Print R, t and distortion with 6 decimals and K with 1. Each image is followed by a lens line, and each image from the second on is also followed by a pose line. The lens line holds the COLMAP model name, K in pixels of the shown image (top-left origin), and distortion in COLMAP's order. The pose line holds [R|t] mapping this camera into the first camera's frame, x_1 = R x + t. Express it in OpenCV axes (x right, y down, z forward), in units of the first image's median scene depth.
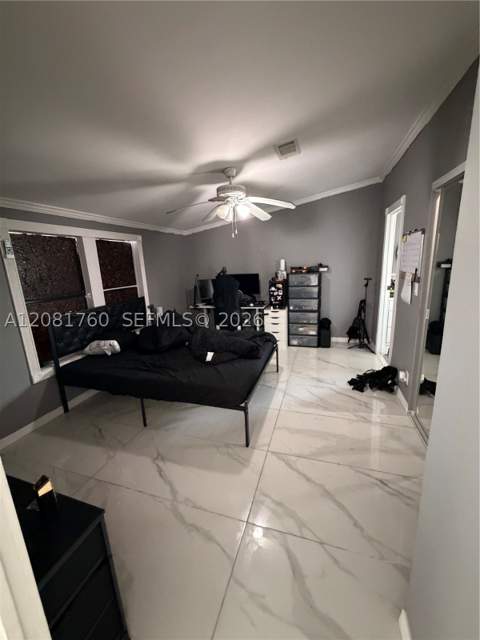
lens RADIAL K [[258.7, 0, 238.3], [0, 258.7, 317.4], [0, 0, 1]] dist [-0.002960, 0.000166]
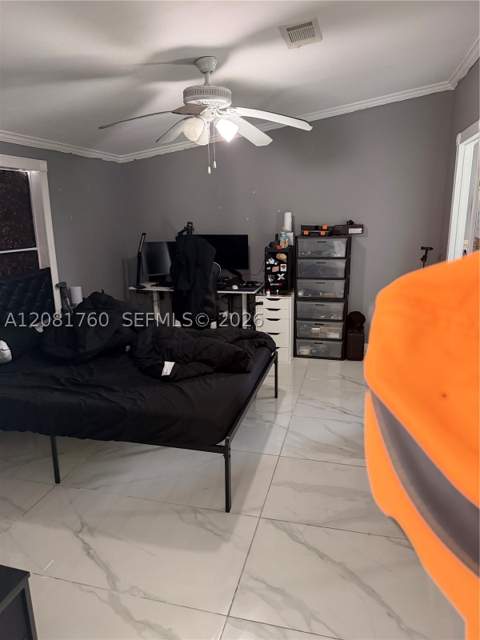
lens RADIAL K [[465.8, 0, 239.6], [0, 465.8, 322.7], [0, 0, 1]] dist [0.031563, -0.024938]
pose [[0.996981, 0.017966, 0.075540, -0.026014], [-0.019547, 0.999604, 0.020242, 0.016975], [-0.075147, -0.021657, 0.996937, -0.106920]]
